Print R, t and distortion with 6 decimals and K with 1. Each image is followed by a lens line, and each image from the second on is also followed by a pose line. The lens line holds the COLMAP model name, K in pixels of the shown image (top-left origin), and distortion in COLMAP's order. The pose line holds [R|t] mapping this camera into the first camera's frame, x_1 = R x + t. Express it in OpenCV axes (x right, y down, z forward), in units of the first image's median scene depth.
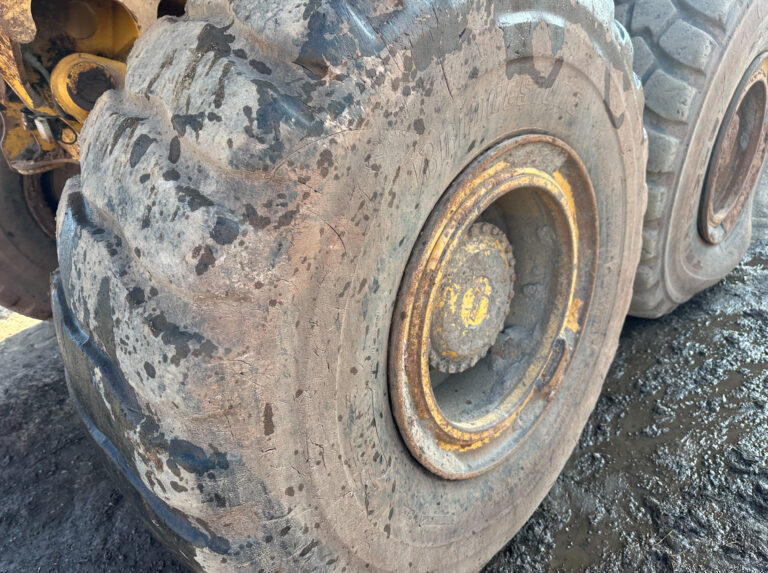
lens RADIAL K [[550.7, 0, 379.7], [0, 550.7, 280.1], [0, 0, 1]] dist [0.063398, -0.083832]
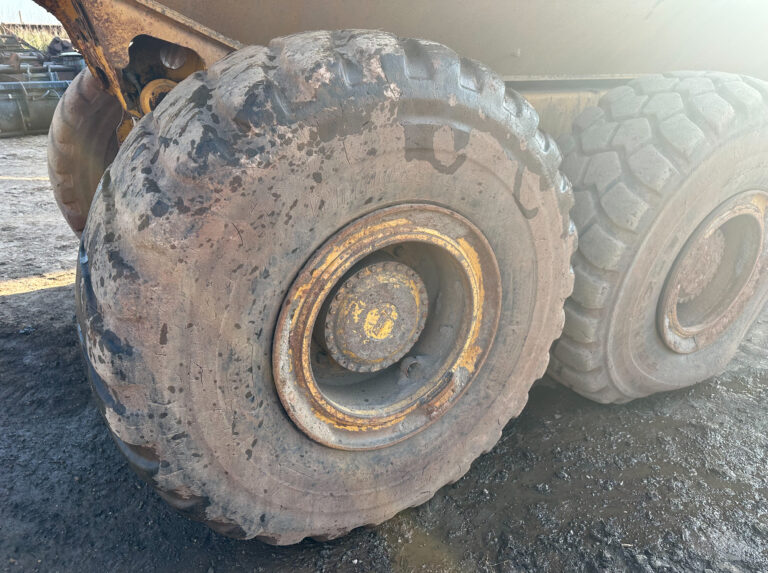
lens RADIAL K [[550.7, 0, 382.1], [0, 550.7, 293.6], [0, 0, 1]] dist [0.063398, -0.083832]
pose [[0.952359, 0.253582, -0.169439, 0.480309], [-0.262628, 0.964335, -0.032922, 0.024266], [0.155047, 0.075853, 0.984991, -0.351425]]
